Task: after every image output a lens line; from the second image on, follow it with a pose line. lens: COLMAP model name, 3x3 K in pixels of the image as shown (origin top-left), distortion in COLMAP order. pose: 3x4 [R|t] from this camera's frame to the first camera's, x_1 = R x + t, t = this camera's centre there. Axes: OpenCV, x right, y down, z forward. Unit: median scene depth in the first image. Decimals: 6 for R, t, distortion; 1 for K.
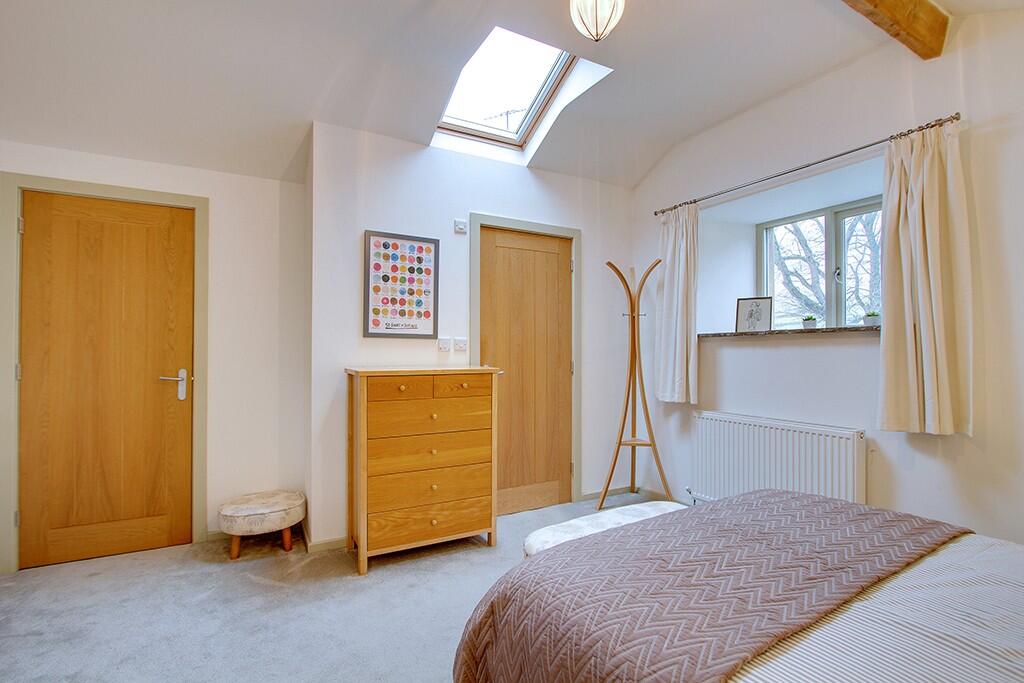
lens RADIAL K [[475.6, 0, 503.5], [0, 475.6, 349.2], [0, 0, 1]] dist [-0.001797, -0.000337]
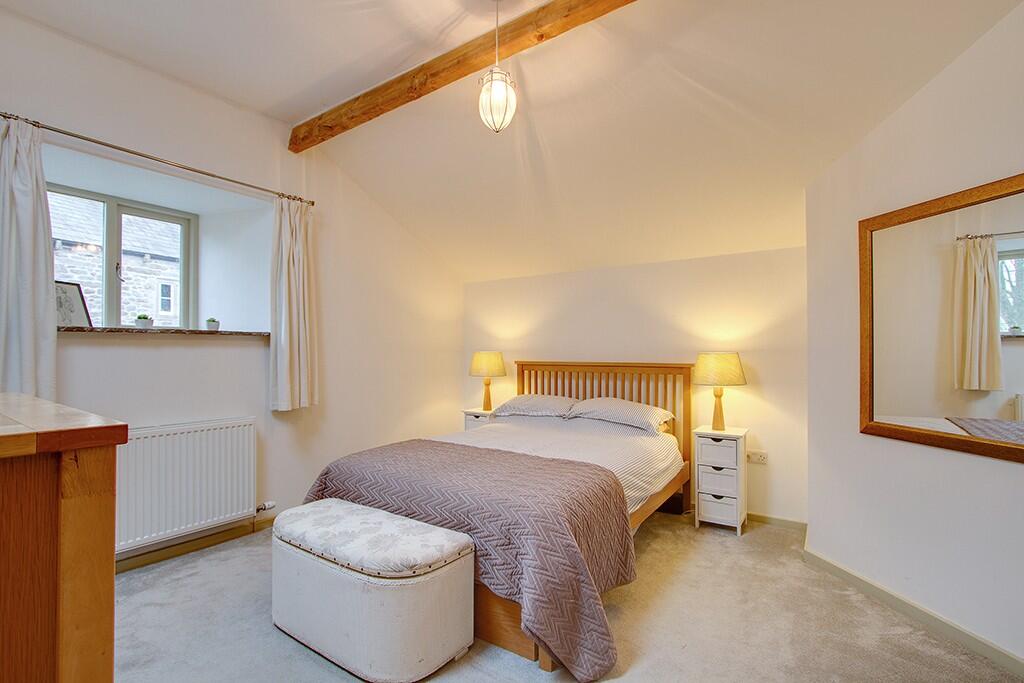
lens RADIAL K [[475.6, 0, 503.5], [0, 475.6, 349.2], [0, 0, 1]] dist [-0.001797, -0.000337]
pose [[-0.433648, 0.015861, 0.900943, -0.860484], [-0.004781, 0.999790, -0.019903, 0.023429], [-0.901070, -0.012938, -0.433482, 1.280986]]
